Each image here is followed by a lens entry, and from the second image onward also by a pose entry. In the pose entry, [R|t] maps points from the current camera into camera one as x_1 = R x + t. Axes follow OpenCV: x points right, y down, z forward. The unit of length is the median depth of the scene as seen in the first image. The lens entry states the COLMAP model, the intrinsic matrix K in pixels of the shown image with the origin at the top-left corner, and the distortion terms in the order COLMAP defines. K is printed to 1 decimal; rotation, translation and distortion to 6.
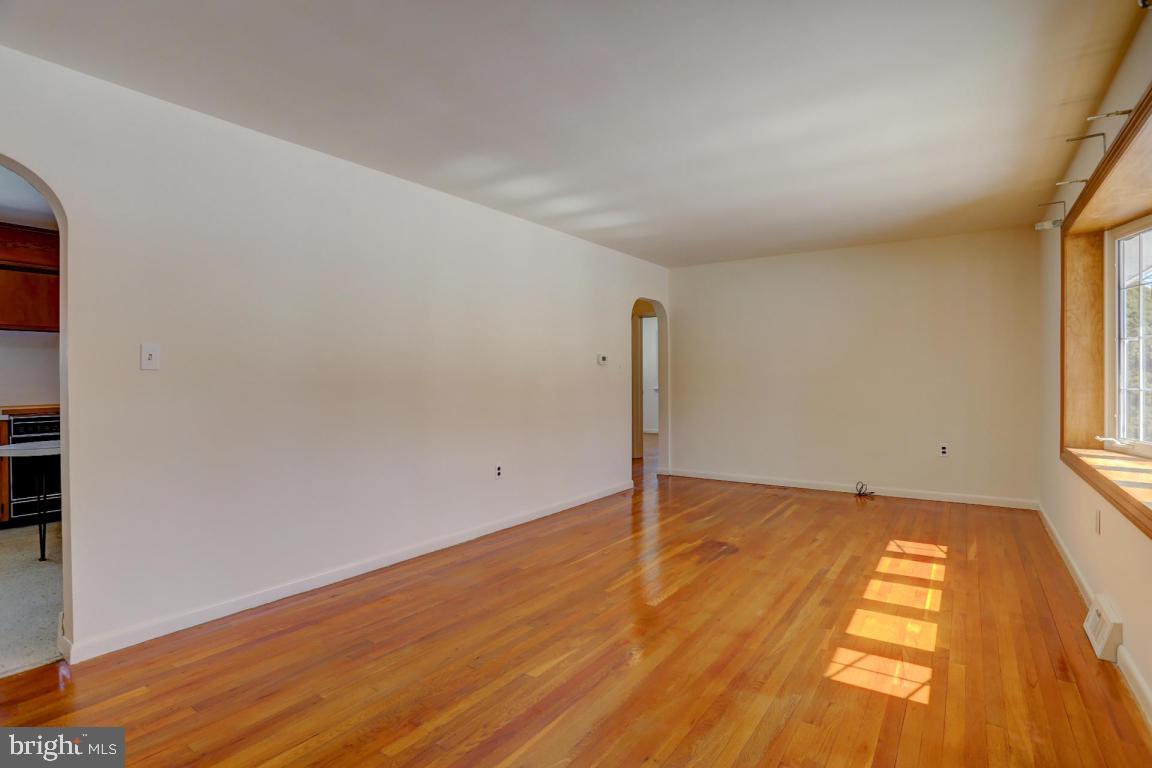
lens RADIAL K [[573.1, 0, 575.8], [0, 573.1, 370.6], [0, 0, 1]] dist [-0.064864, 0.023761]
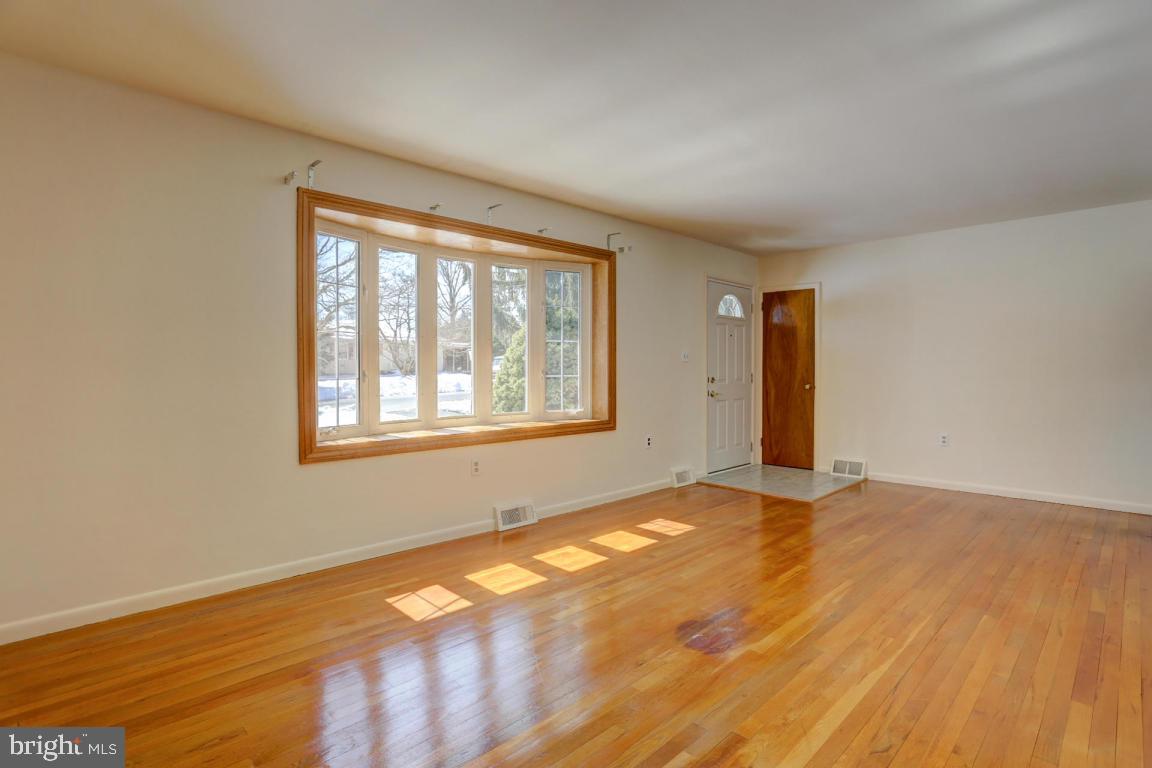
lens RADIAL K [[573.1, 0, 575.8], [0, 573.1, 370.6], [0, 0, 1]] dist [-0.064864, 0.023761]
pose [[-0.983640, -0.002633, 0.180127, 0.360659], [-0.001990, 0.999991, 0.003752, 0.015865], [-0.180136, 0.003333, -0.983636, 2.089941]]
